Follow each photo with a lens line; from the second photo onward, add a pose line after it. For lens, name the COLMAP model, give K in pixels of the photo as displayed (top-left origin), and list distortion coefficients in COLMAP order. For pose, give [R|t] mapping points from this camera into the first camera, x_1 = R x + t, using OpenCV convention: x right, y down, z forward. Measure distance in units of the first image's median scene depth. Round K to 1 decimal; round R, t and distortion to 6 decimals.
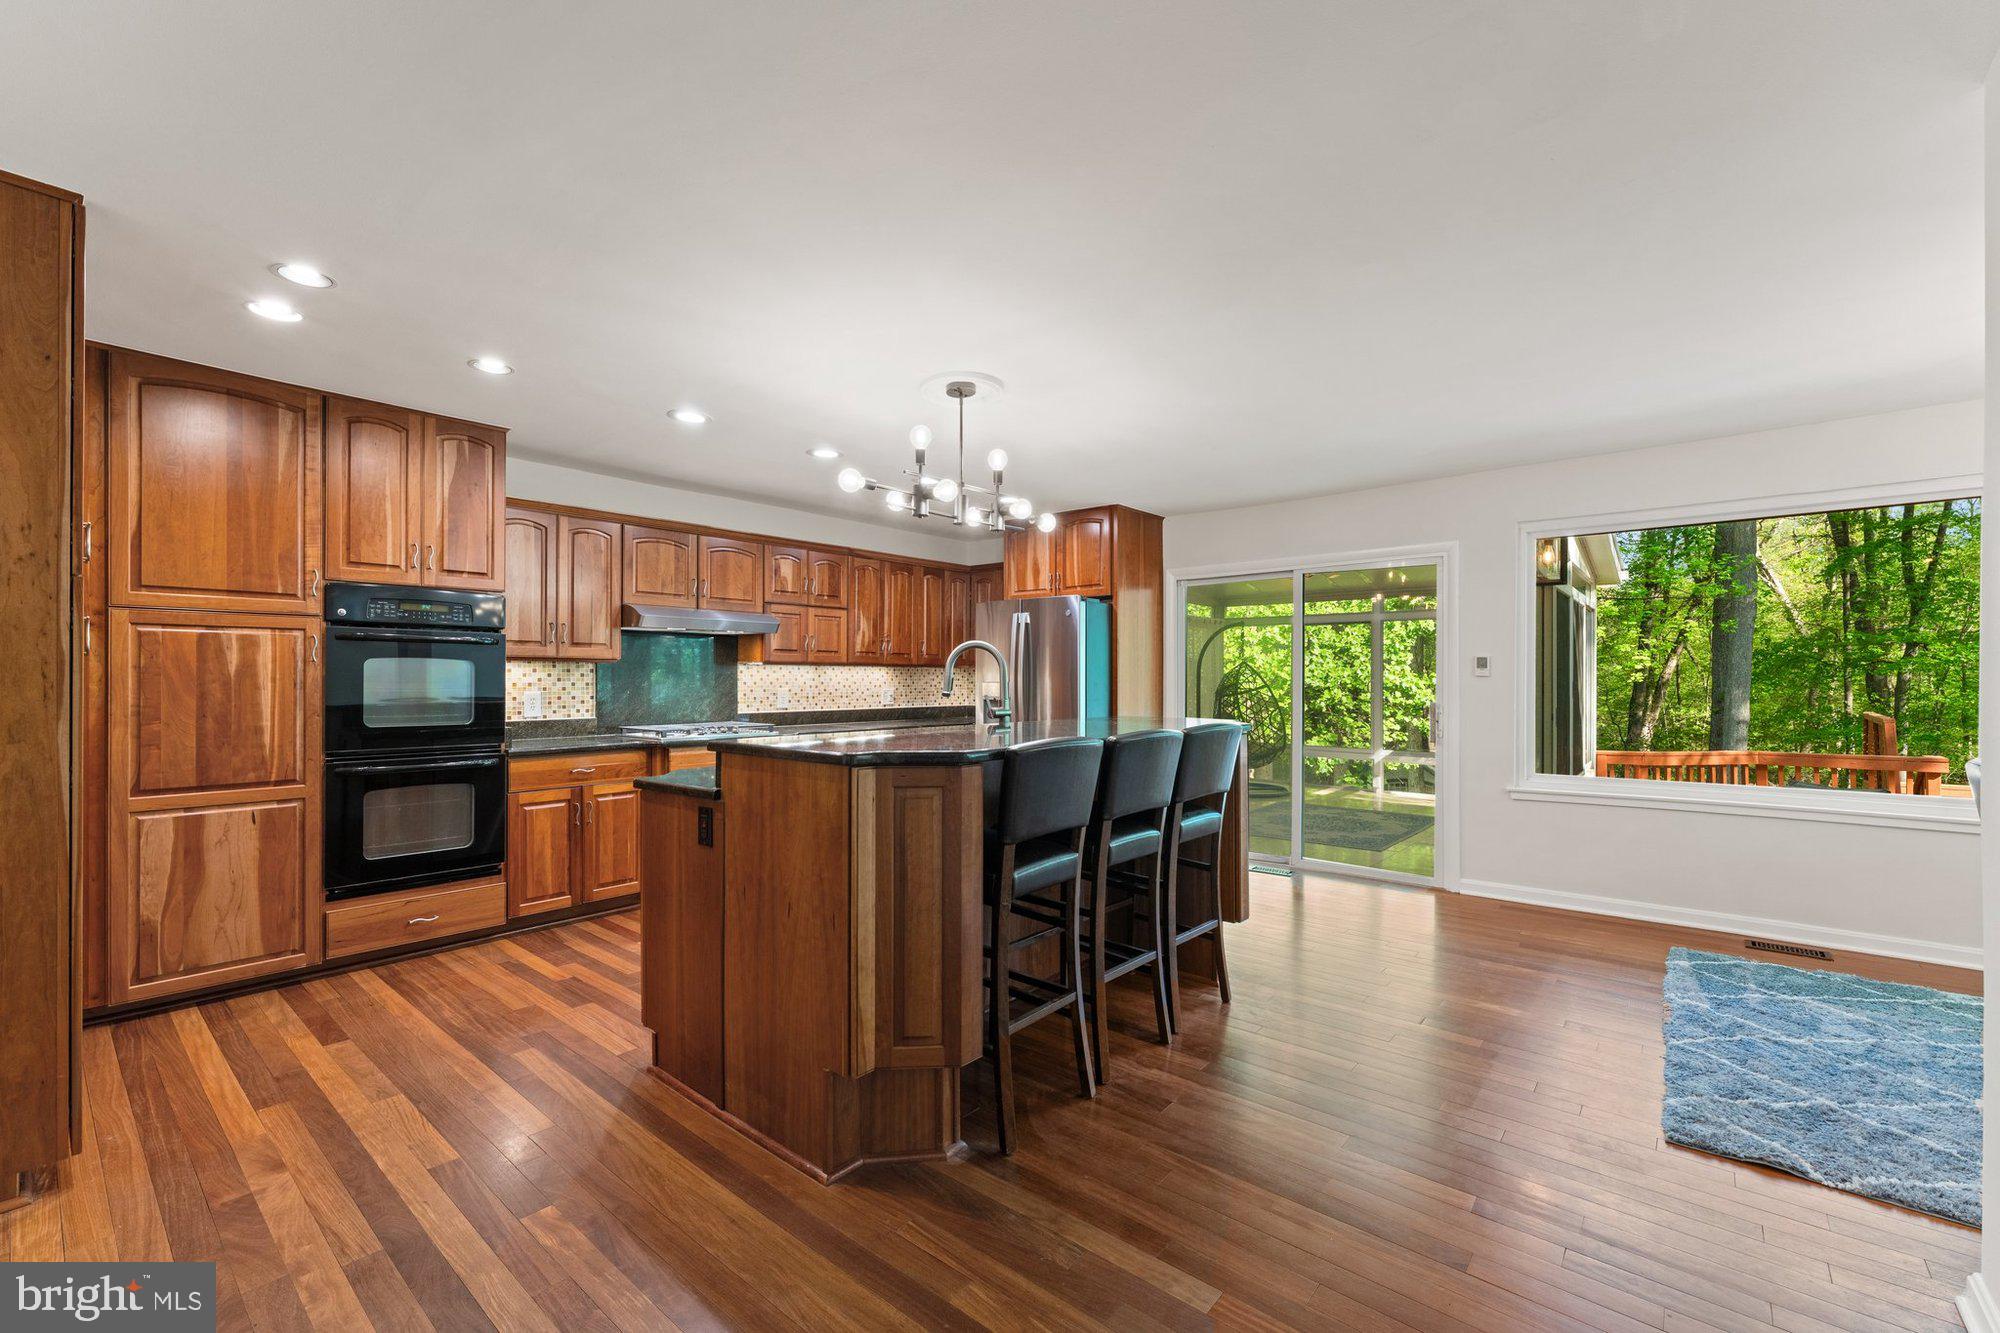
lens RADIAL K [[849.6, 0, 1018.8], [0, 849.6, 679.4], [0, 0, 1]] dist [-0.001369, -0.000497]
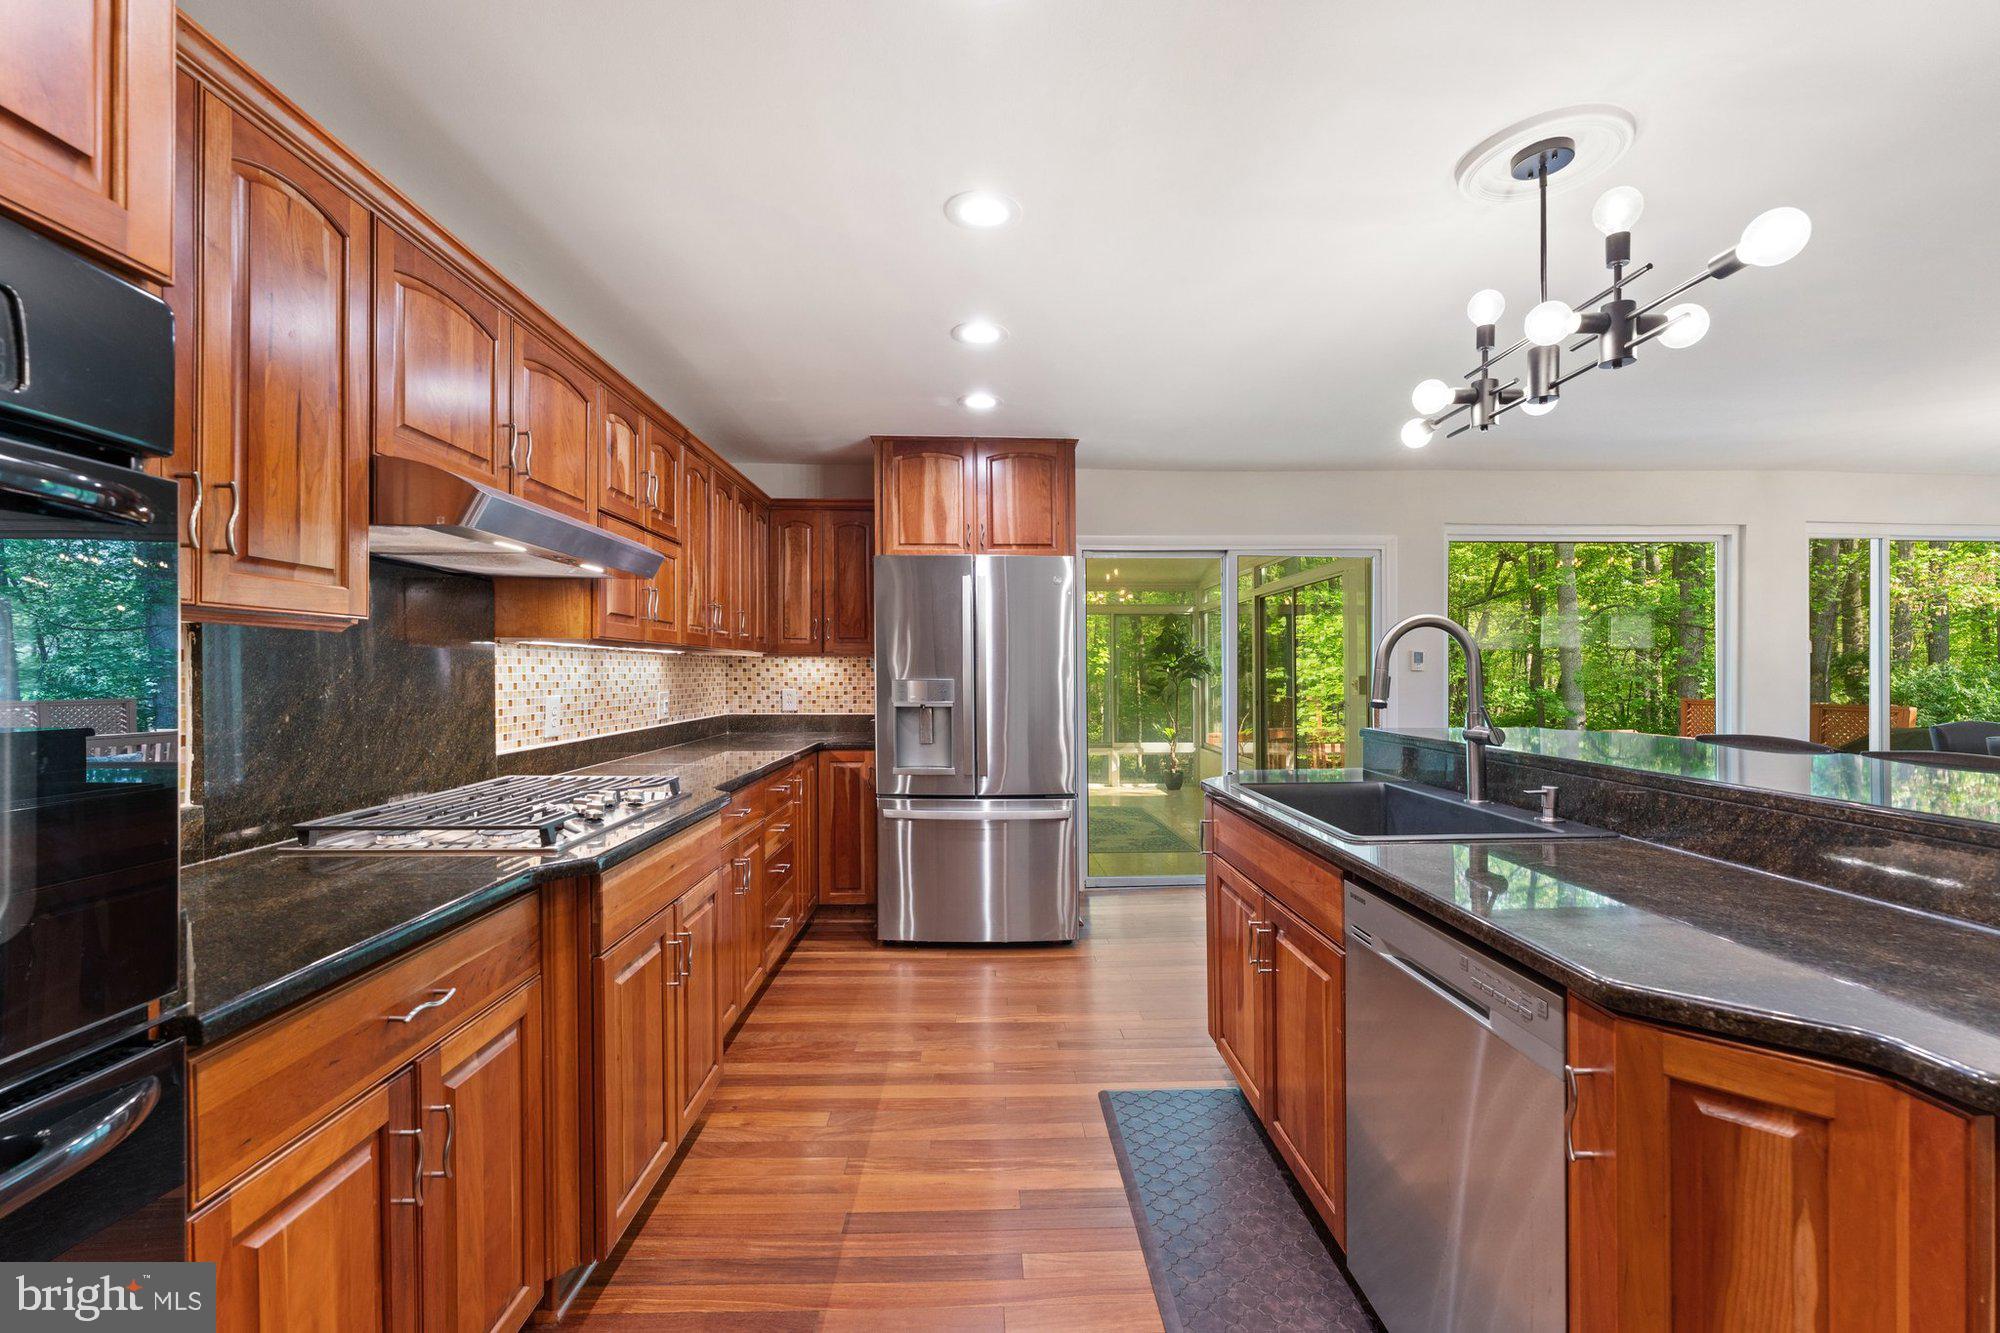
lens RADIAL K [[849.6, 0, 996.8], [0, 849.6, 672.1], [0, 0, 1]] dist [-0.001369, -0.000497]
pose [[0.749182, -0.000590, 0.662364, -0.497231], [0.002036, 0.999997, -0.001412, -0.002918], [-0.662361, 0.002406, 0.749181, 0.589312]]
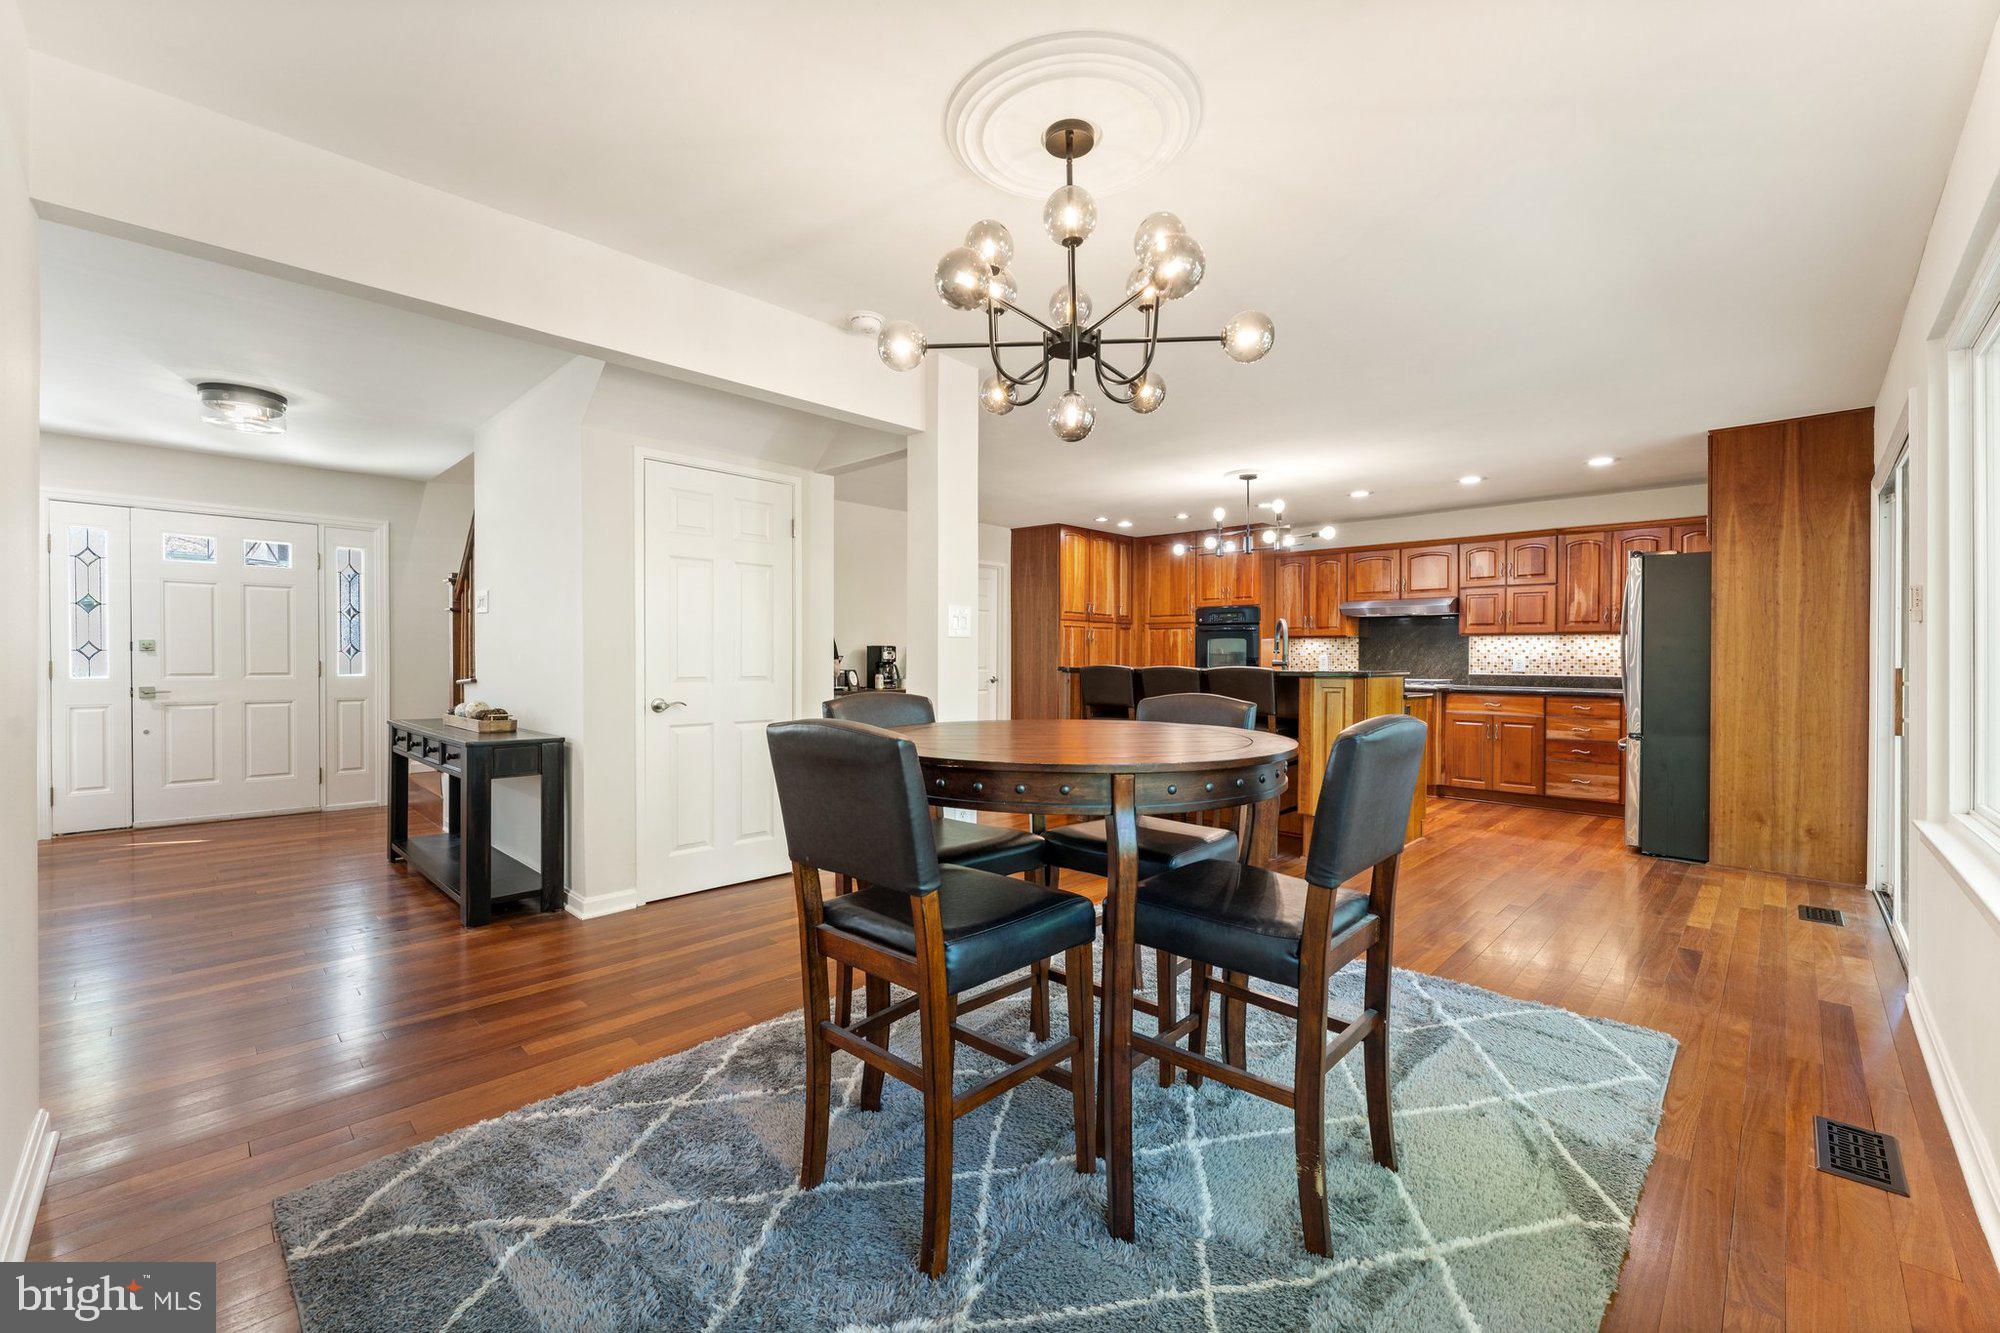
lens RADIAL K [[821.5, 0, 1001.3], [0, 821.5, 653.2], [0, 0, 1]] dist [-0.007024, -0.000564]
pose [[-0.072717, -0.011841, -0.997282, 1.164679], [-0.009253, 0.999894, -0.011197, 0.034413], [0.997310, 0.008414, -0.072819, 0.445791]]
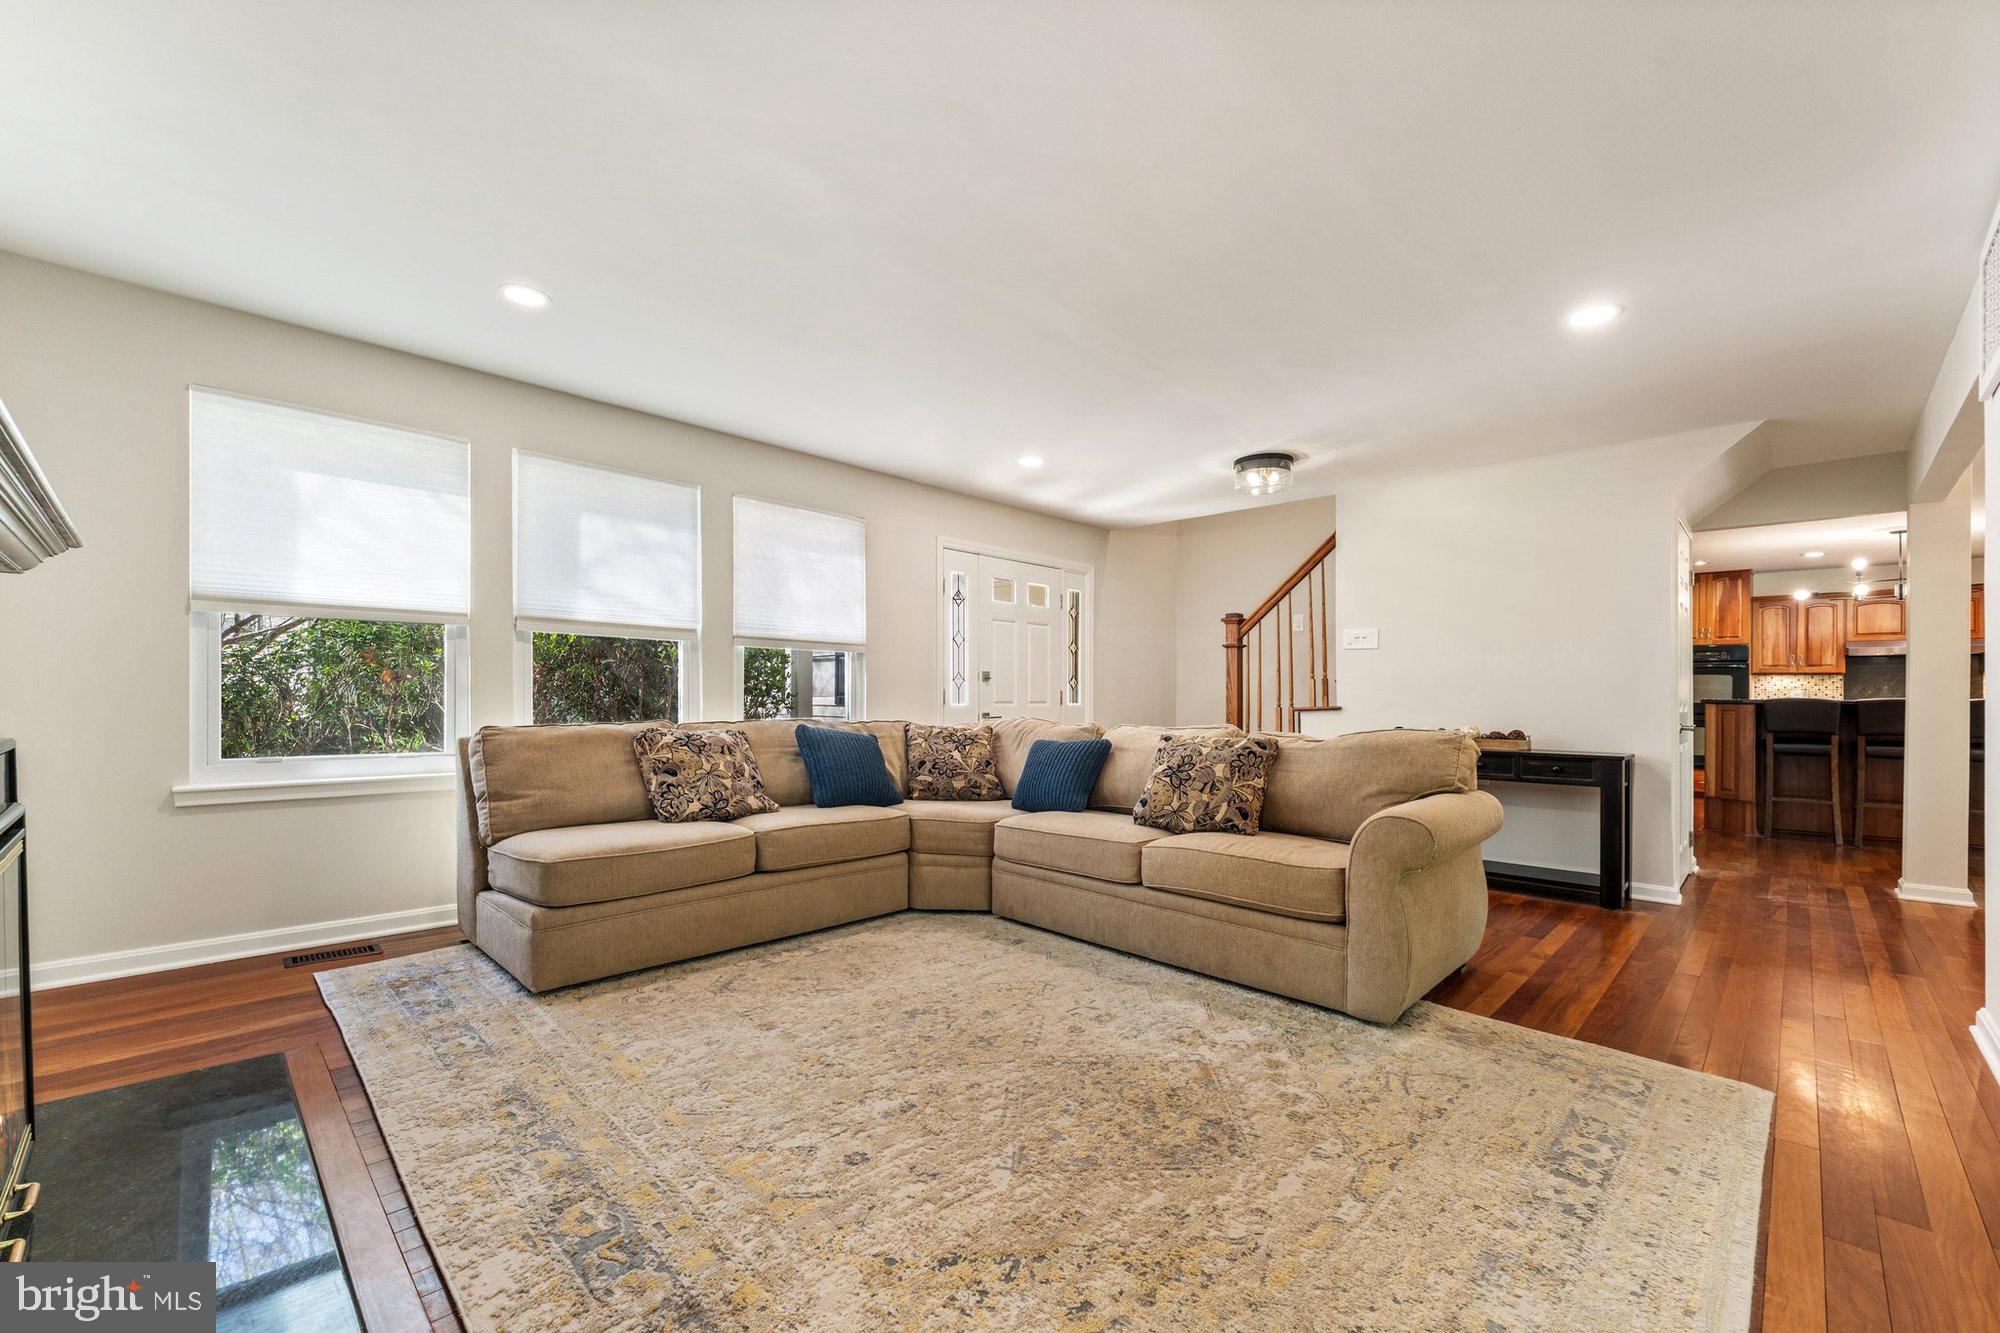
lens RADIAL K [[821.5, 0, 972.8], [0, 821.5, 708.0], [0, 0, 1]] dist [-0.007024, -0.000564]
pose [[-0.092925, -0.001174, -0.995672, 1.392425], [-0.010764, 0.999942, -0.000175, 0.070743], [0.995615, 0.010701, -0.092932, -0.656163]]
